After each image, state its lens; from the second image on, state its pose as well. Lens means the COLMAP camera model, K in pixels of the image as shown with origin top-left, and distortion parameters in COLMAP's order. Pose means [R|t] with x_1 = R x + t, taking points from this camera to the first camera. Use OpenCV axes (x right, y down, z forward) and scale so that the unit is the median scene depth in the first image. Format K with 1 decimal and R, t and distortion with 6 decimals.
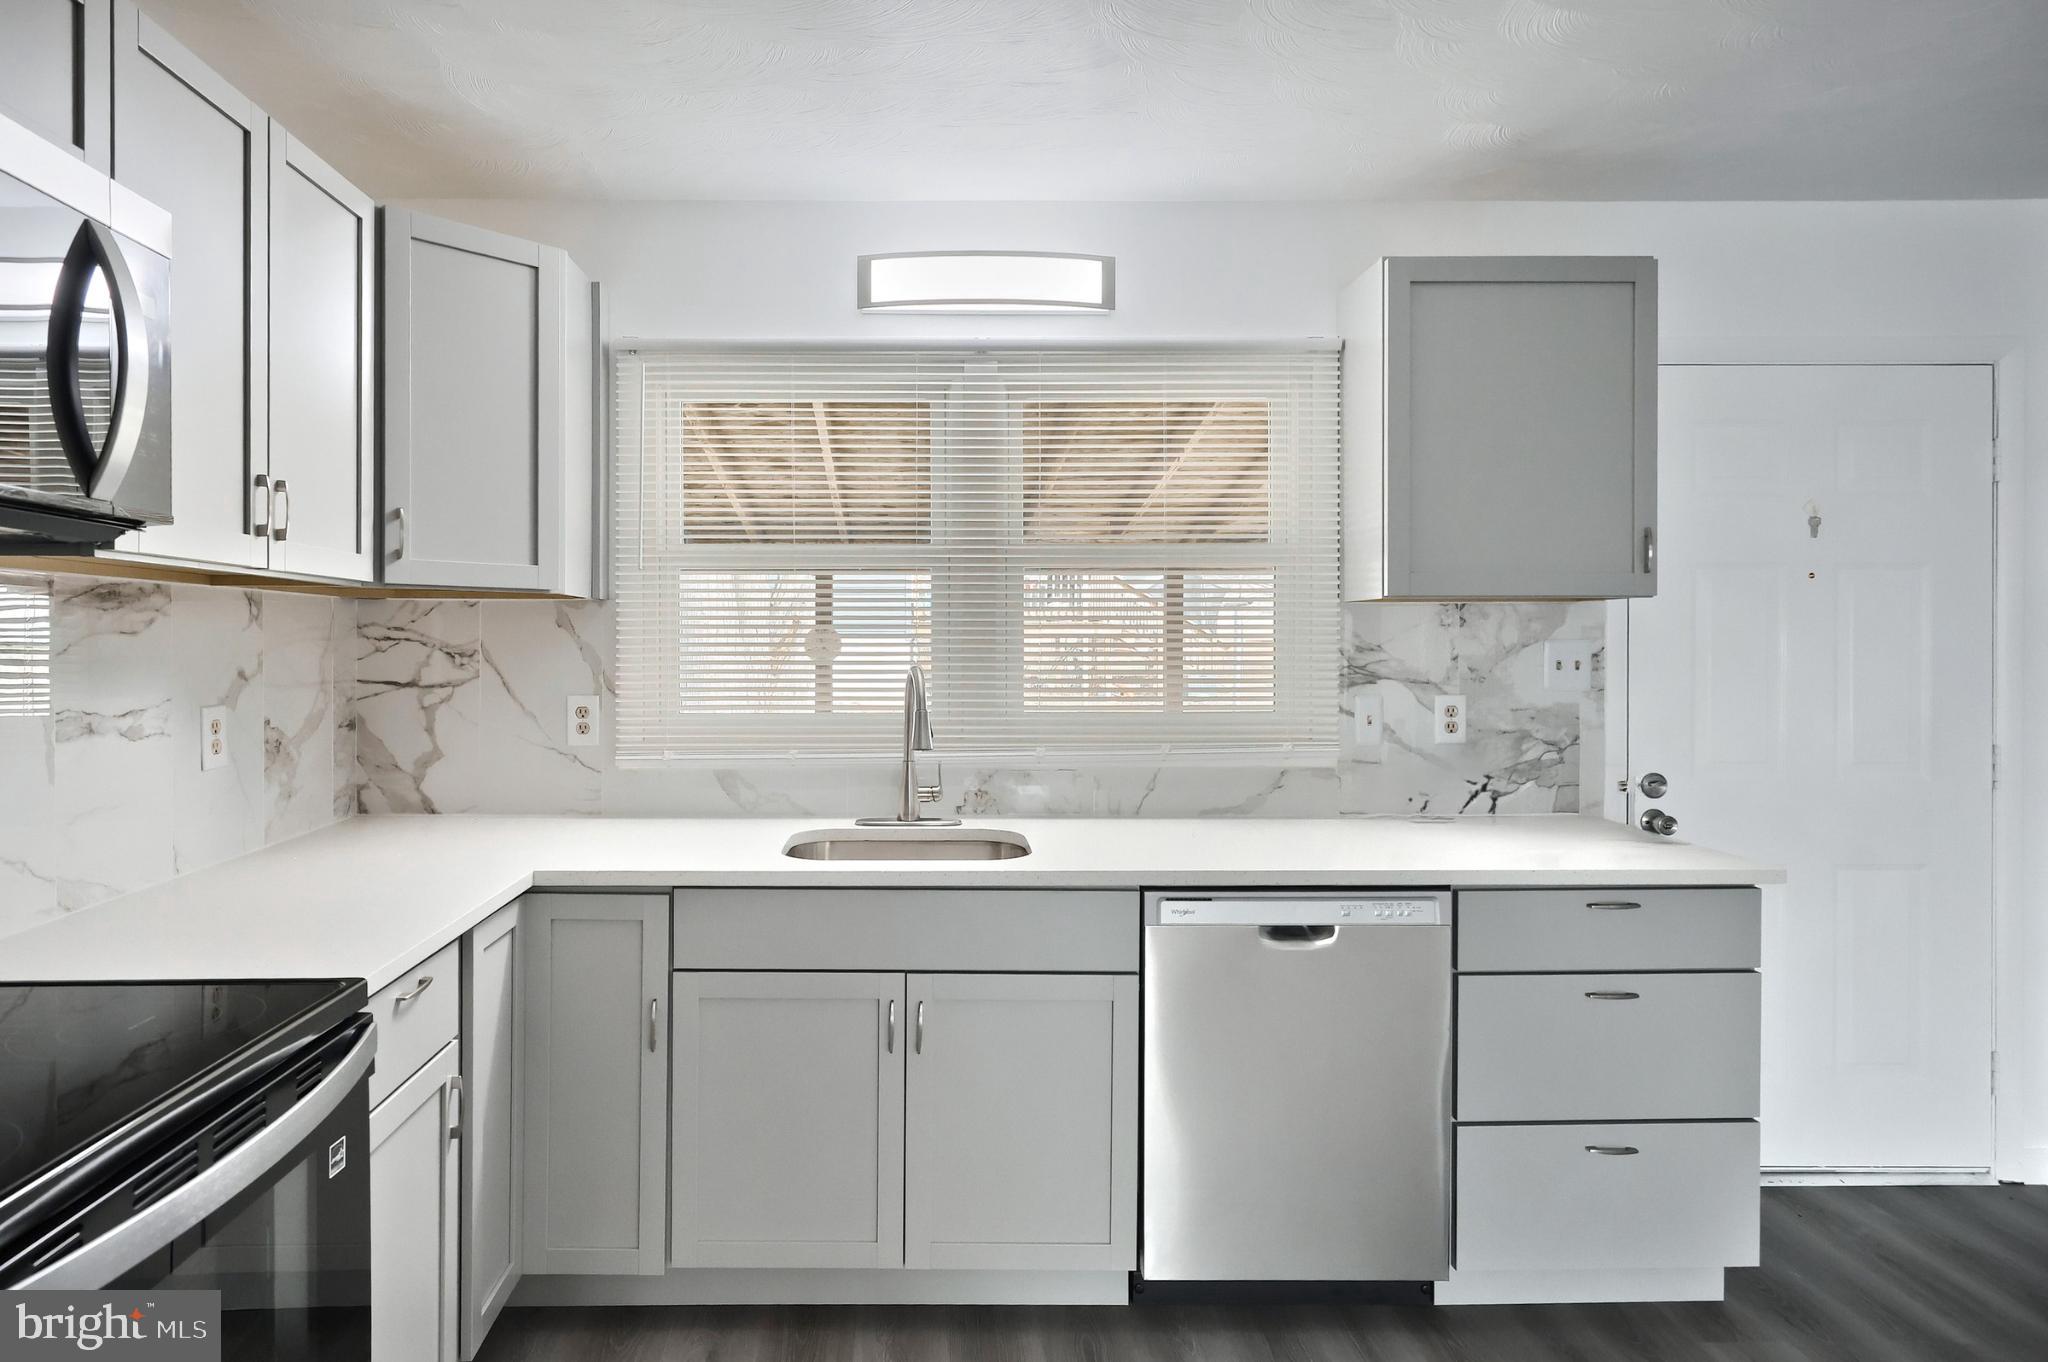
lens RADIAL K [[1177.1, 0, 907.8], [0, 1177.1, 655.2], [0, 0, 1]] dist [-0.002473, -0.000644]
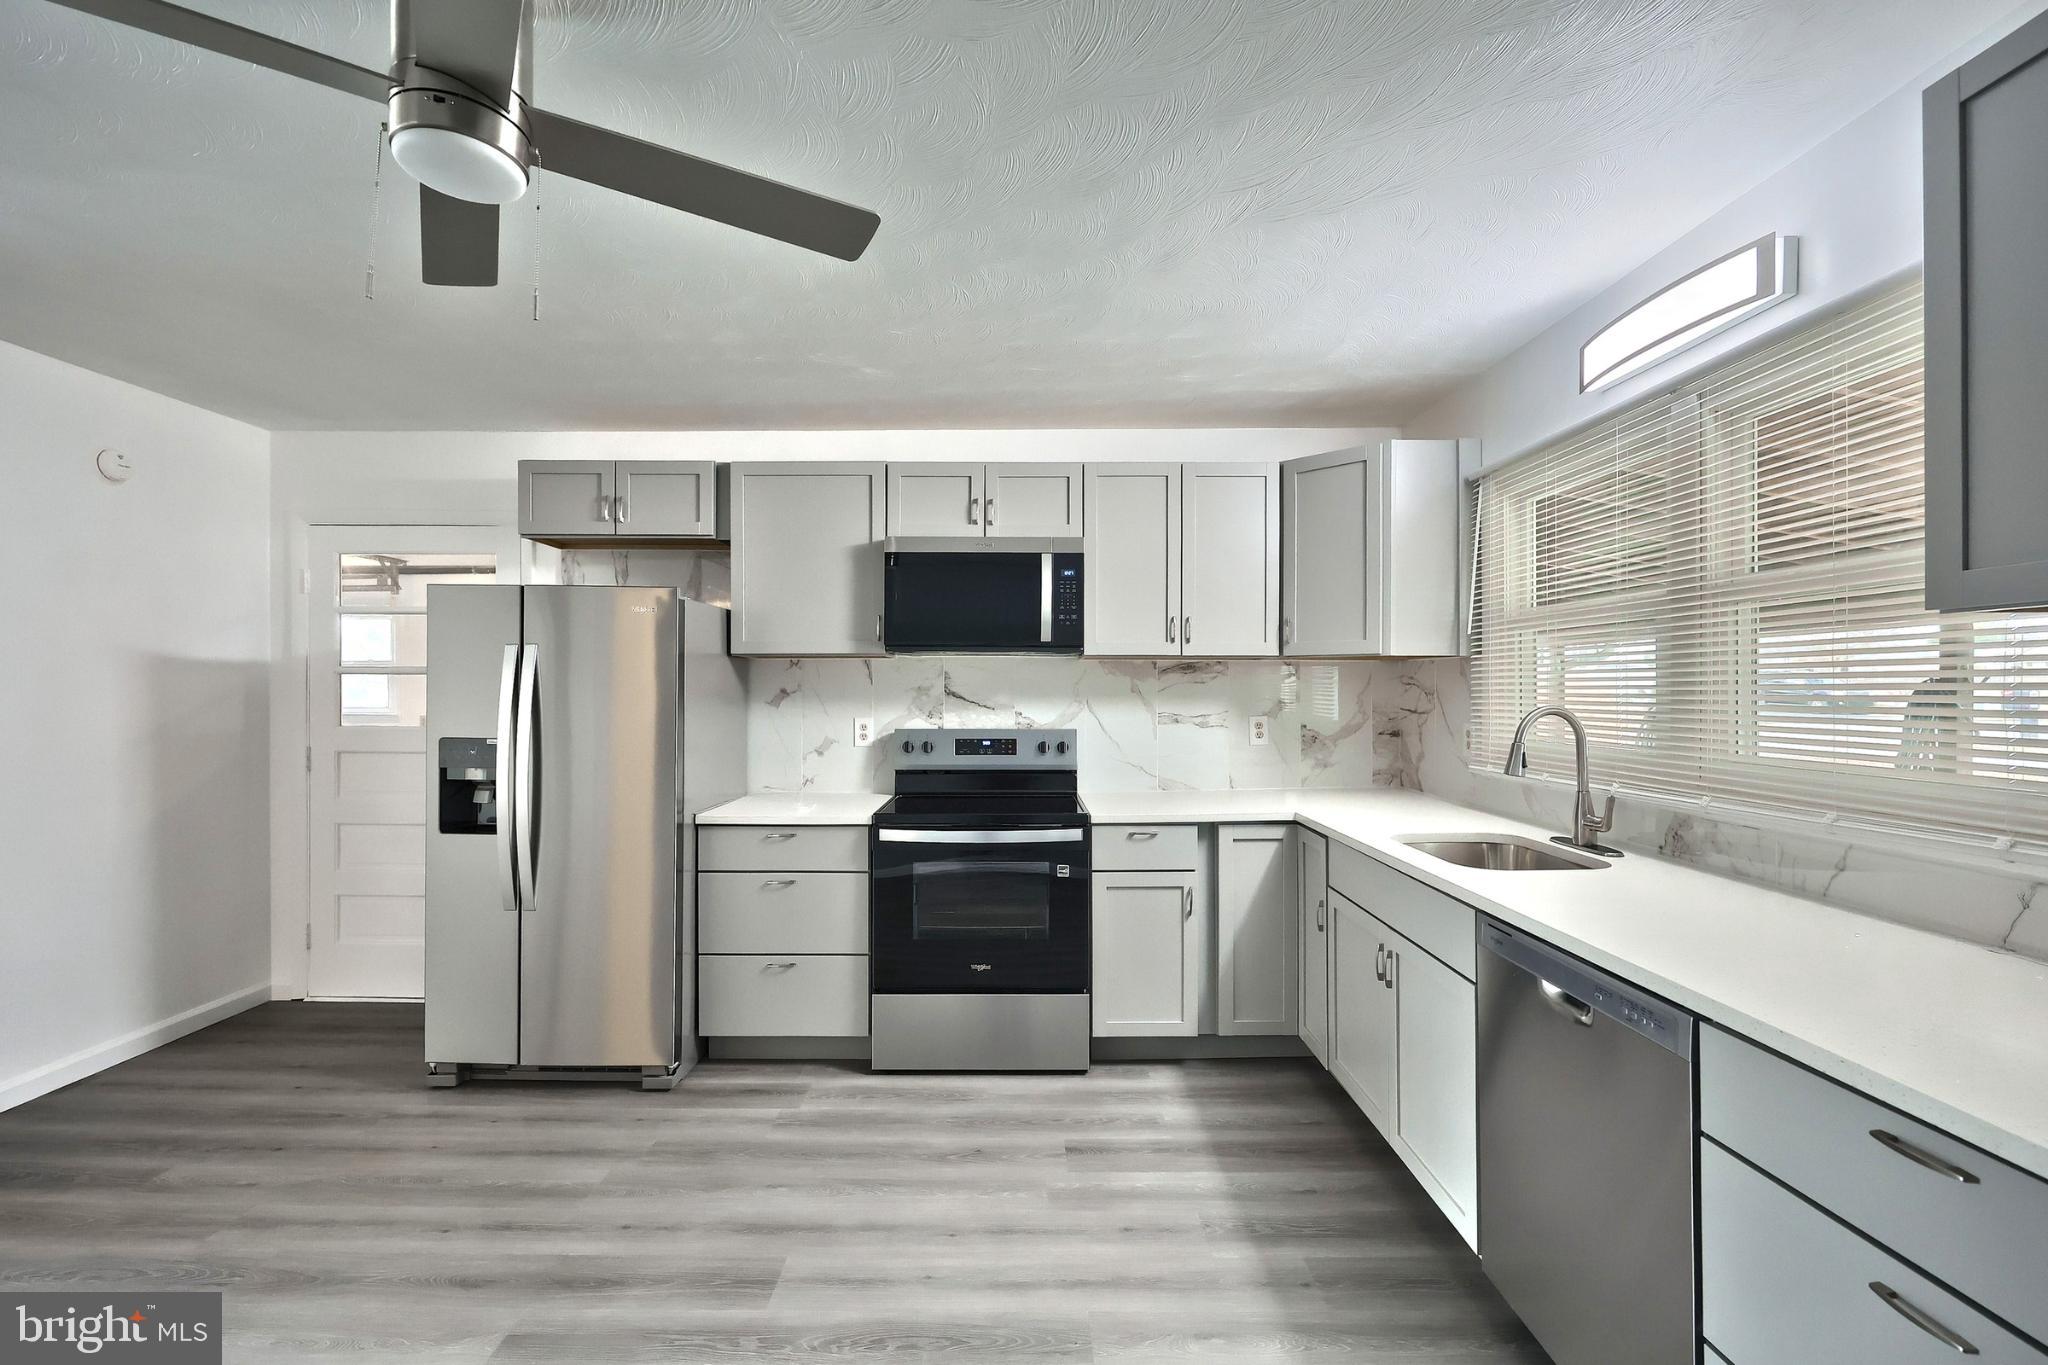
lens RADIAL K [[864.7, 0, 1016.9], [0, 864.7, 697.0], [0, 0, 1]] dist [-0.000044, 0.000193]
pose [[-0.001727, 0.011319, -0.999934, 0.829236], [-0.006555, 0.999914, 0.011330, -0.005148], [0.999977, 0.006574, -0.001653, 0.468220]]
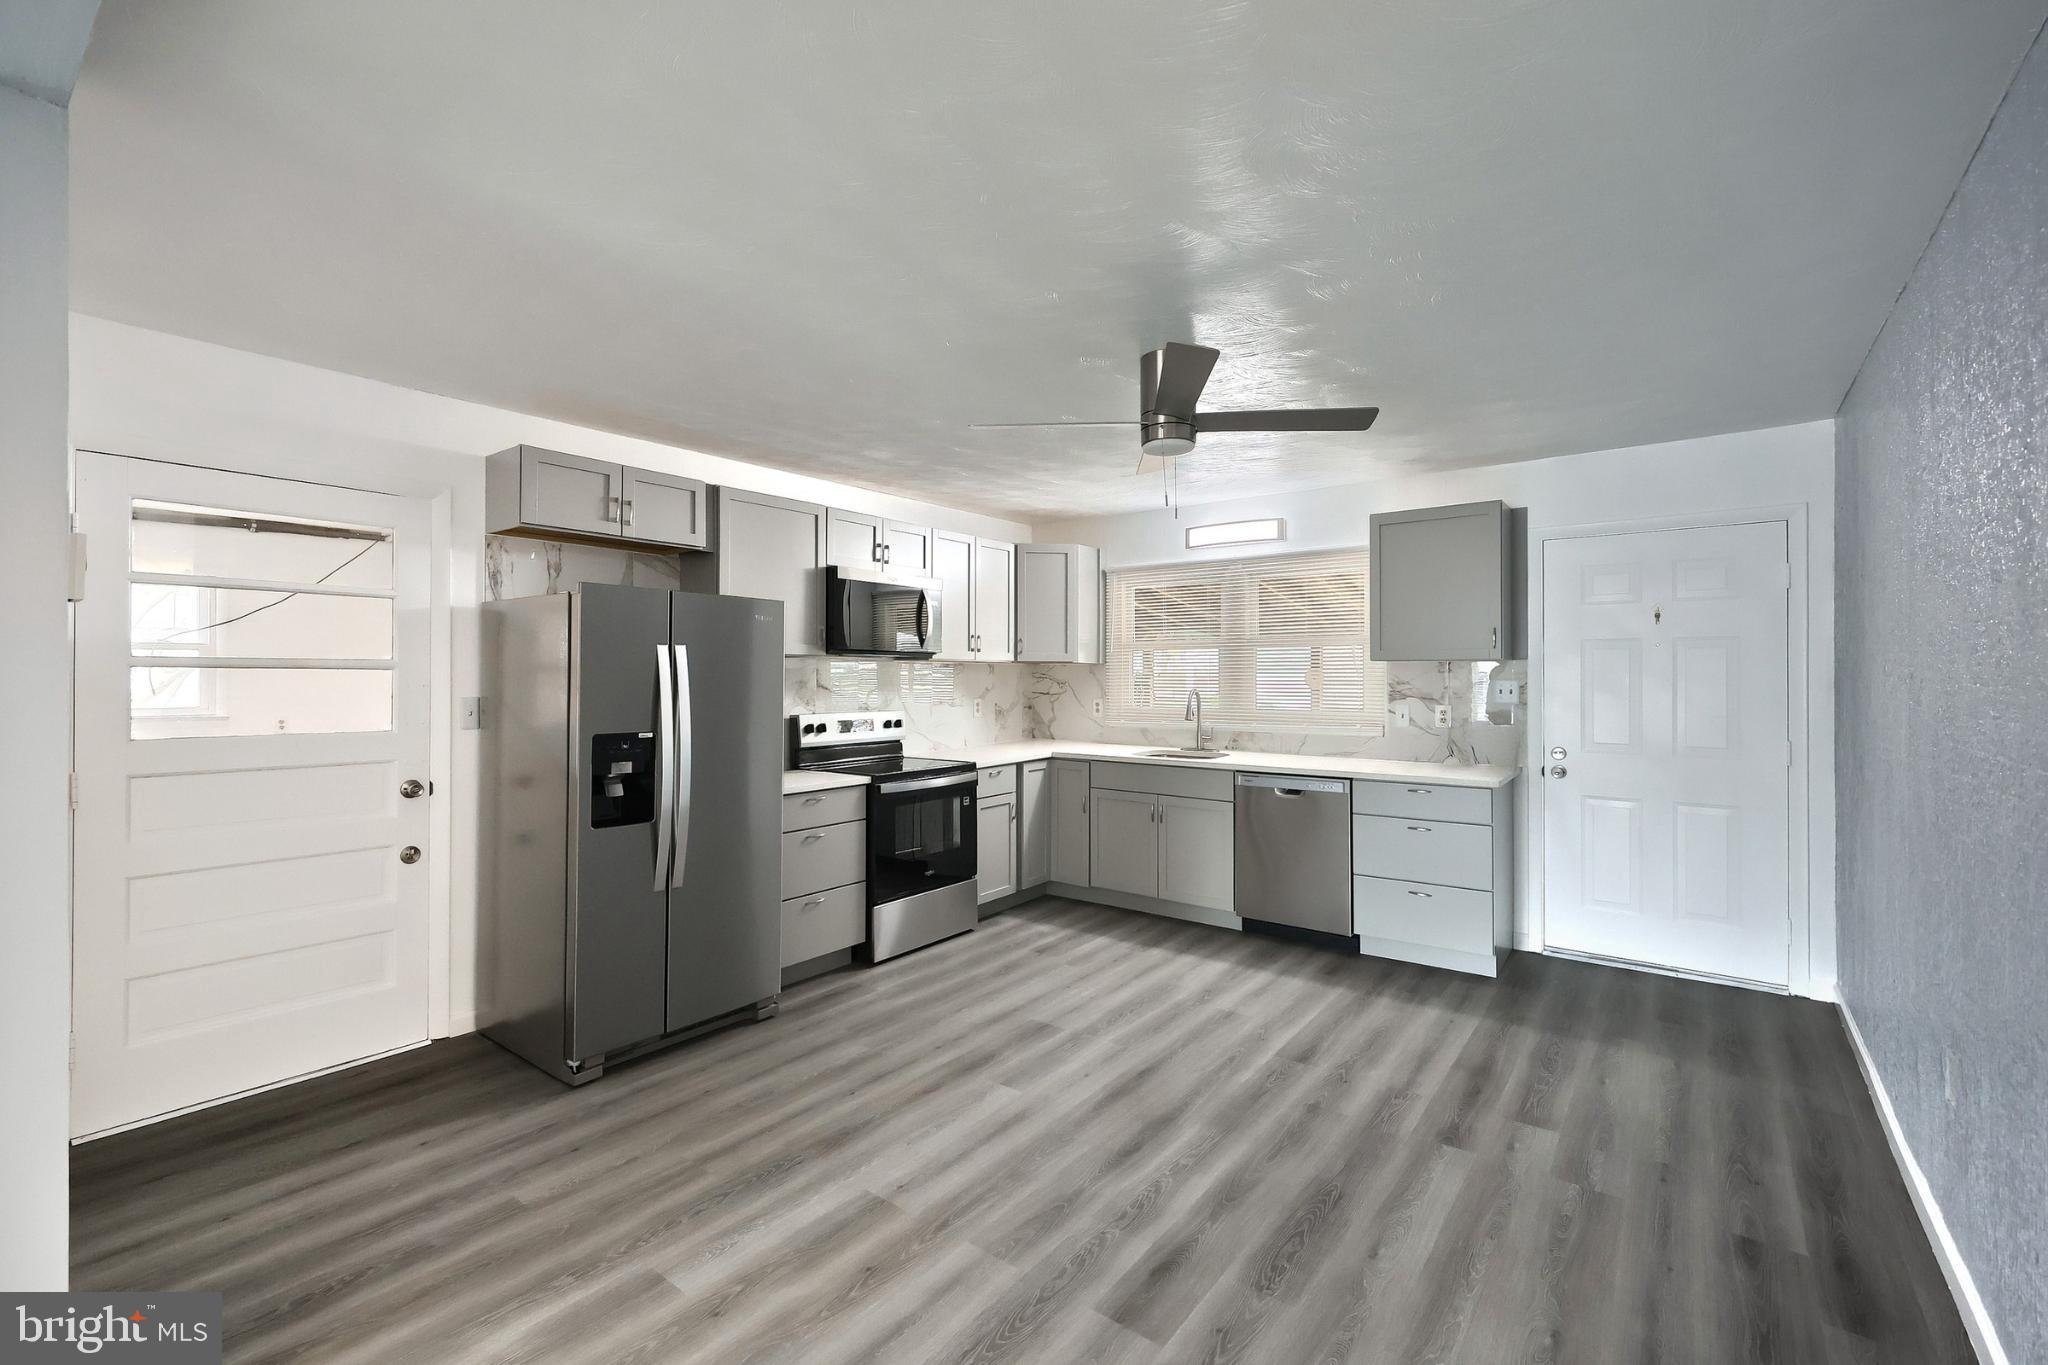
lens RADIAL K [[856.8, 0, 1024.0], [0, 856.8, 682.5], [0, 0, 1]] dist [0.001002, 0.000063]
pose [[0.791826, 0.004344, -0.610731, 0.843657], [-0.003923, 0.999990, 0.002026, -0.006652], [0.610734, 0.000791, 0.791835, -0.714630]]
